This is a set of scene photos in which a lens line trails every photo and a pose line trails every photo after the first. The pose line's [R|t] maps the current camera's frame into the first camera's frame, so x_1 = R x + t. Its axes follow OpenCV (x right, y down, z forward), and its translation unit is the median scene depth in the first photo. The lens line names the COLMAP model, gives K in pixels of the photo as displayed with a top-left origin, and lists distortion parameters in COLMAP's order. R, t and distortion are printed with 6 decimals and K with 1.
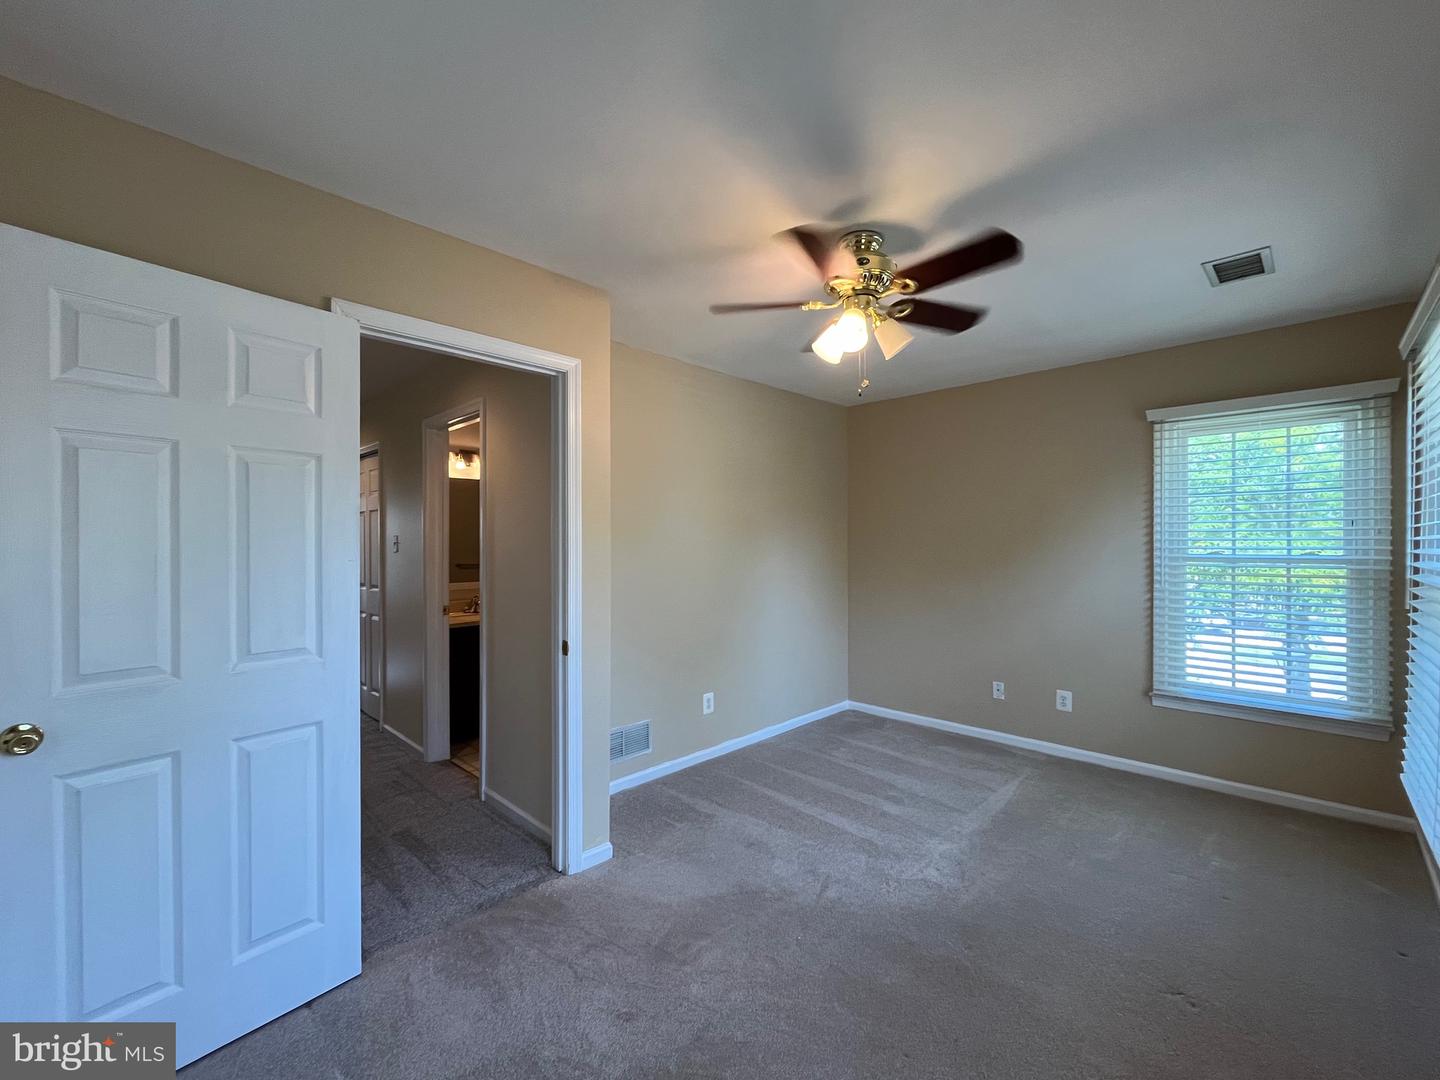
lens RADIAL K [[605.9, 0, 720.0], [0, 605.9, 540.0], [0, 0, 1]] dist [-0.001162, -0.000237]
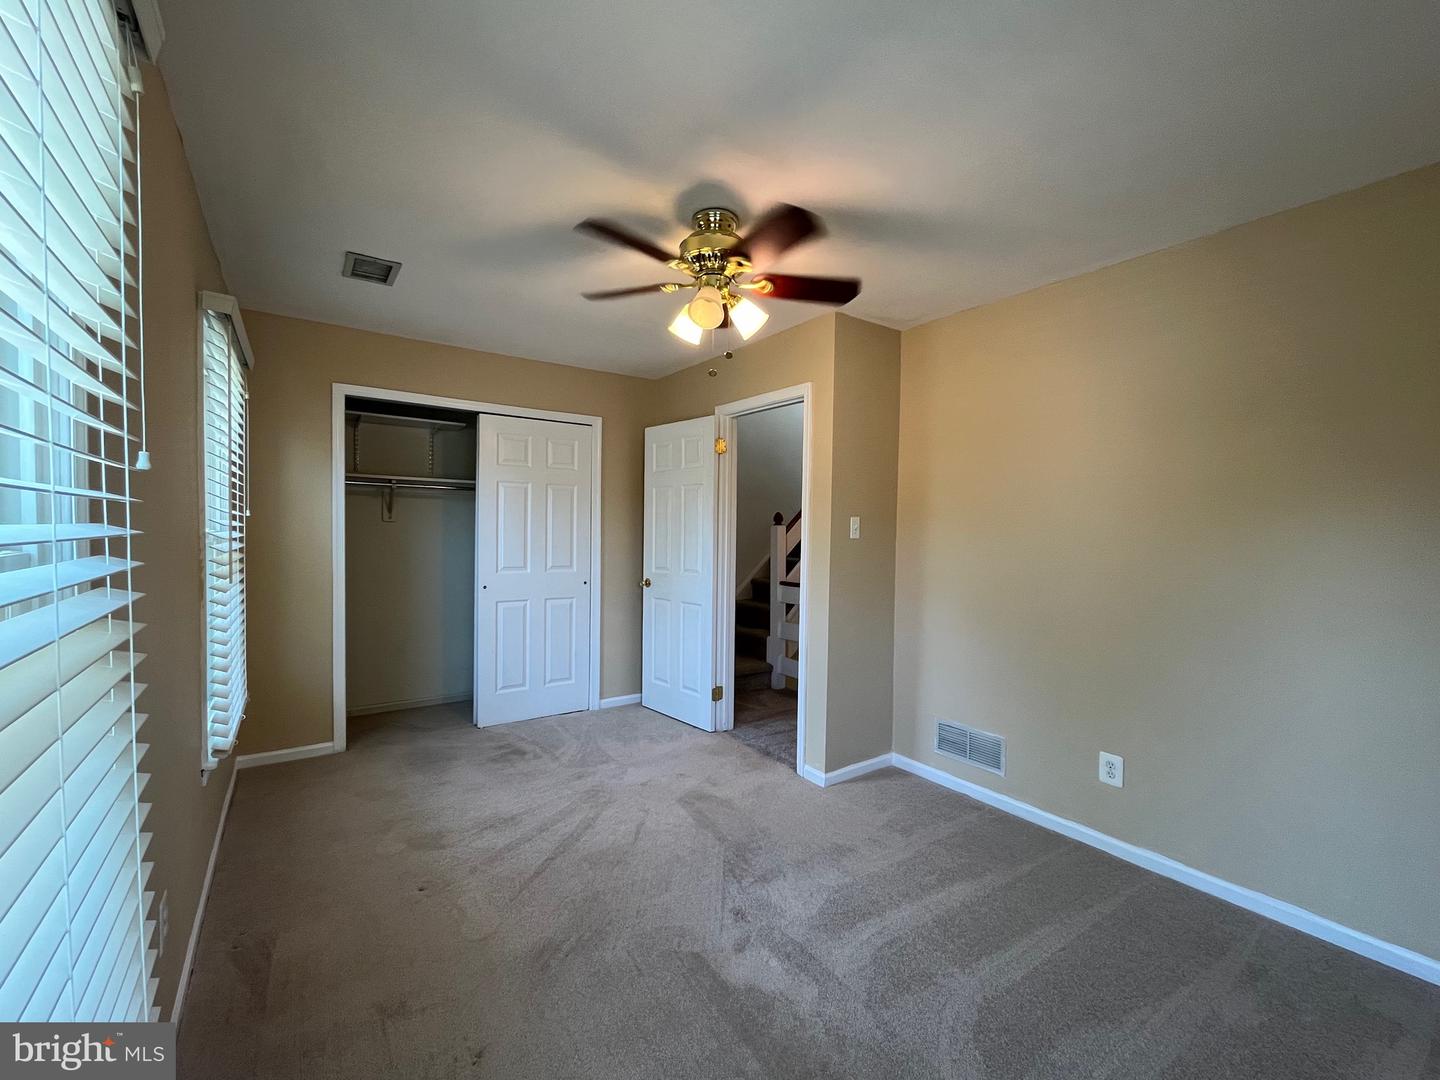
lens RADIAL K [[605.9, 0, 720.0], [0, 605.9, 540.0], [0, 0, 1]] dist [-0.001162, -0.000237]
pose [[-0.179238, 0.019703, -0.983608, 0.815899], [-0.010311, 0.999707, 0.021905, 0.007648], [0.983752, 0.014068, -0.178982, 0.796614]]
